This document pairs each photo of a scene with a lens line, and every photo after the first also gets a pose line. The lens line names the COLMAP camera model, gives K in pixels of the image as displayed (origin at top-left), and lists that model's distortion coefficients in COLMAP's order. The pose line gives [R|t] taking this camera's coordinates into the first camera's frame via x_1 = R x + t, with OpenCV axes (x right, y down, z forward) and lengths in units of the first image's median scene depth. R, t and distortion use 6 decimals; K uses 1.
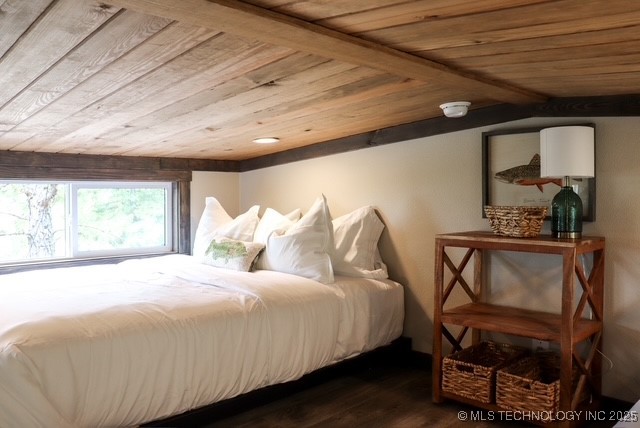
lens RADIAL K [[523.2, 0, 316.6], [0, 523.2, 201.8], [0, 0, 1]] dist [-0.183492, 0.167391]
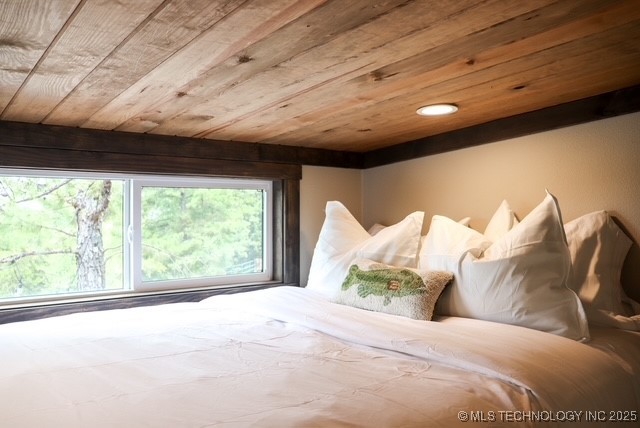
lens RADIAL K [[523.2, 0, 316.6], [0, 523.2, 201.8], [0, 0, 1]] dist [-0.183492, 0.167391]
pose [[0.996329, -0.003794, -0.085519, -0.204200], [0.000706, 0.999348, -0.036102, 0.019833], [0.085600, 0.035909, 0.995682, 0.384072]]
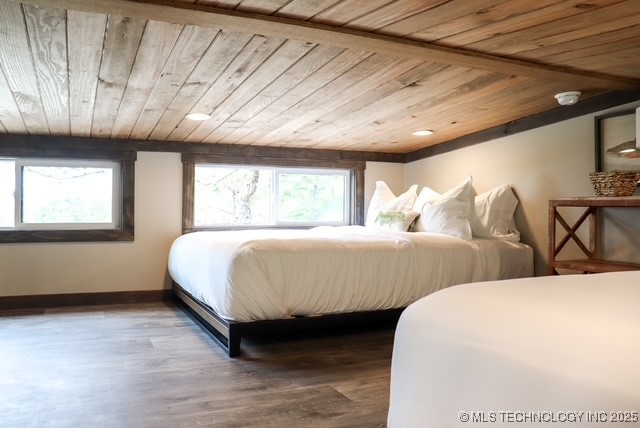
lens RADIAL K [[523.2, 0, 316.6], [0, 523.2, 201.8], [0, 0, 1]] dist [-0.183492, 0.167391]
pose [[0.941766, 0.003402, -0.336250, 0.089897], [-0.012036, 0.999649, -0.023595, 0.087735], [0.336052, 0.026268, 0.941477, -0.282071]]
